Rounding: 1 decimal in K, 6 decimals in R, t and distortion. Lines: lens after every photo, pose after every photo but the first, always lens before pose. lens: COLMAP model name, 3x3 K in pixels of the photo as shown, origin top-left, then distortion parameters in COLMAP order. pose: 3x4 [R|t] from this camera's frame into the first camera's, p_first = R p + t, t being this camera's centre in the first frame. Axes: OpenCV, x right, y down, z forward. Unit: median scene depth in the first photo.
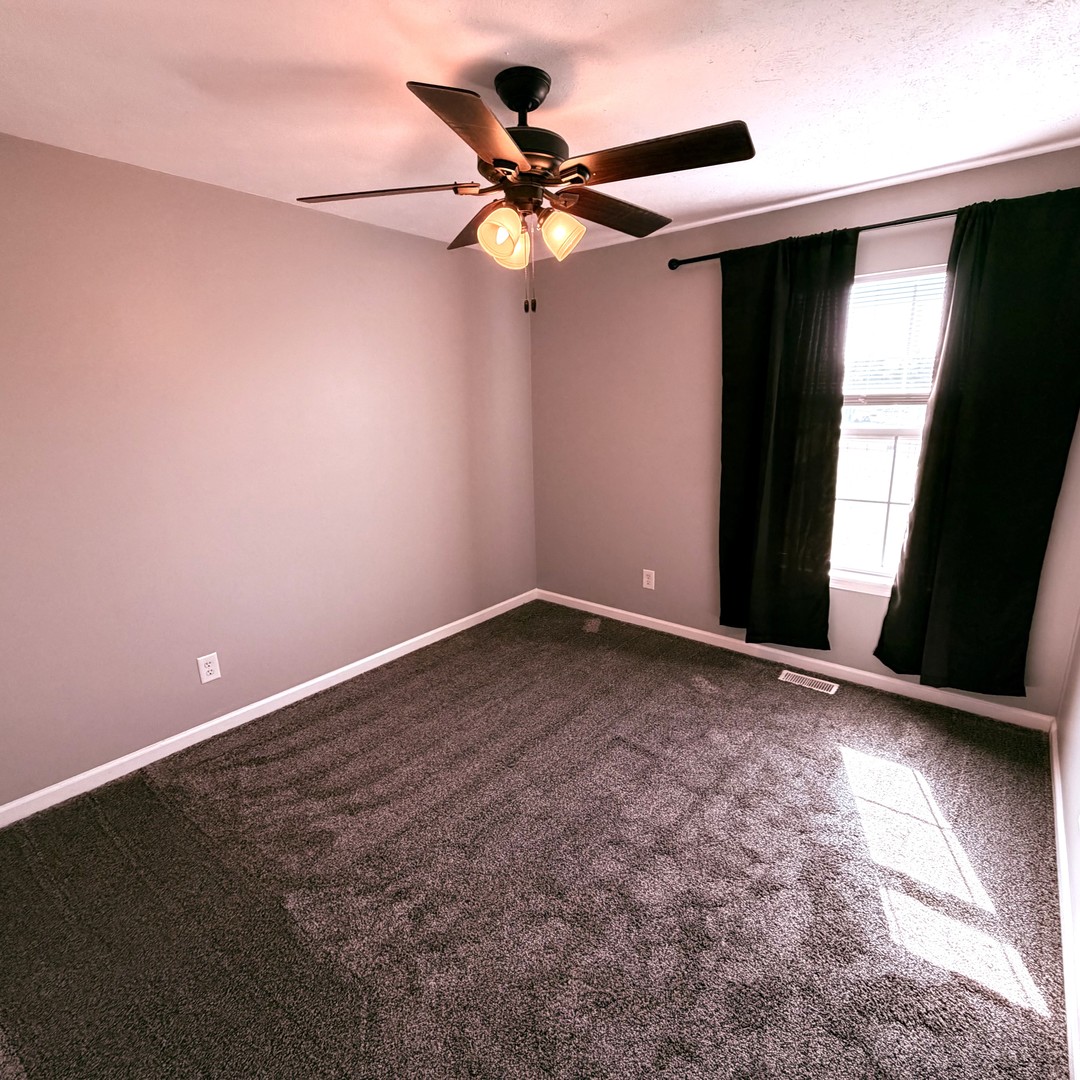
lens RADIAL K [[574.3, 0, 554.0], [0, 574.3, 538.7], [0, 0, 1]] dist [0.001041, 0.000127]
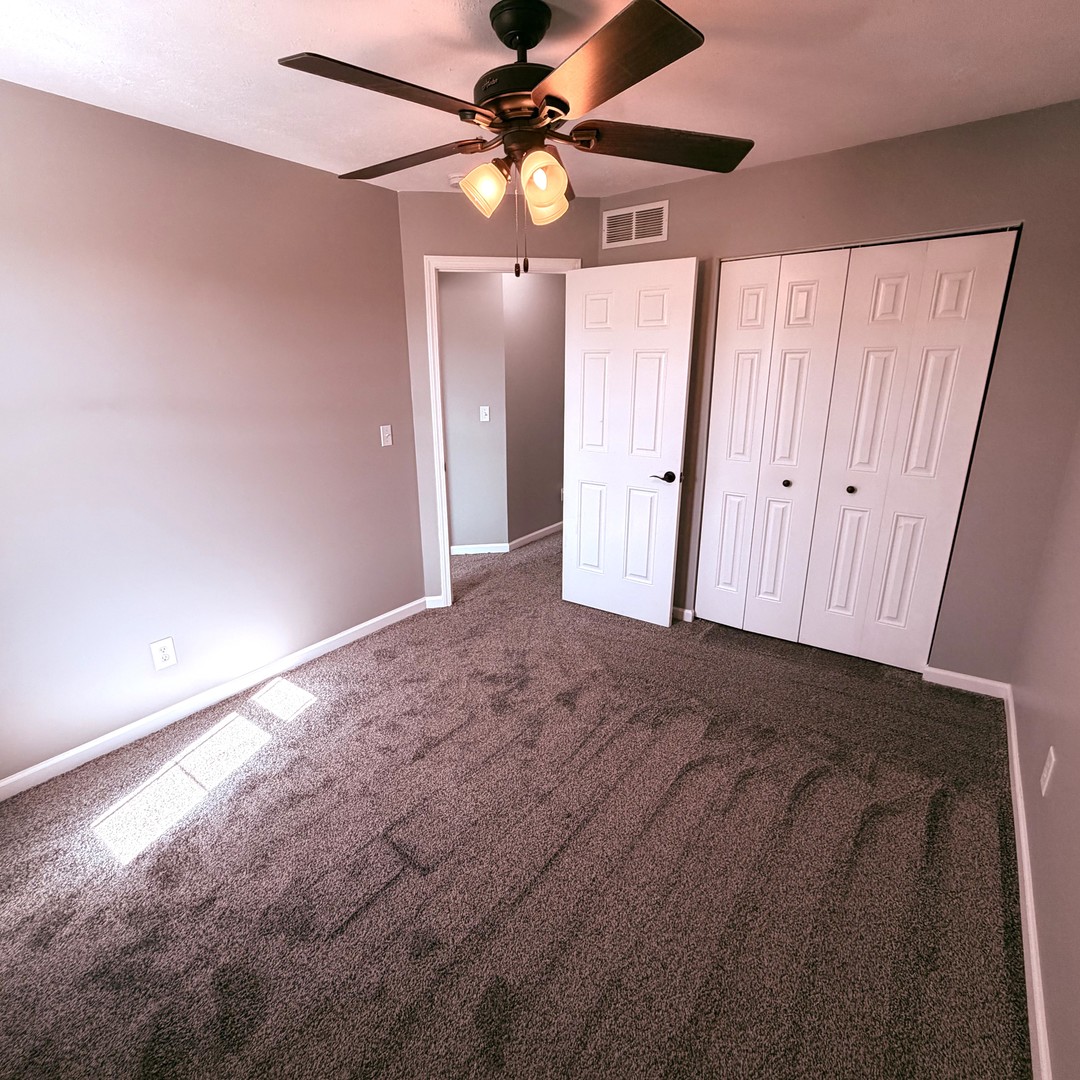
lens RADIAL K [[574.3, 0, 554.0], [0, 574.3, 538.7], [0, 0, 1]] dist [0.001041, 0.000127]
pose [[-0.997847, 0.043682, -0.048921, -0.028740], [0.012825, 0.861479, 0.507631, -0.422903], [0.064319, 0.505911, -0.860185, 1.739358]]
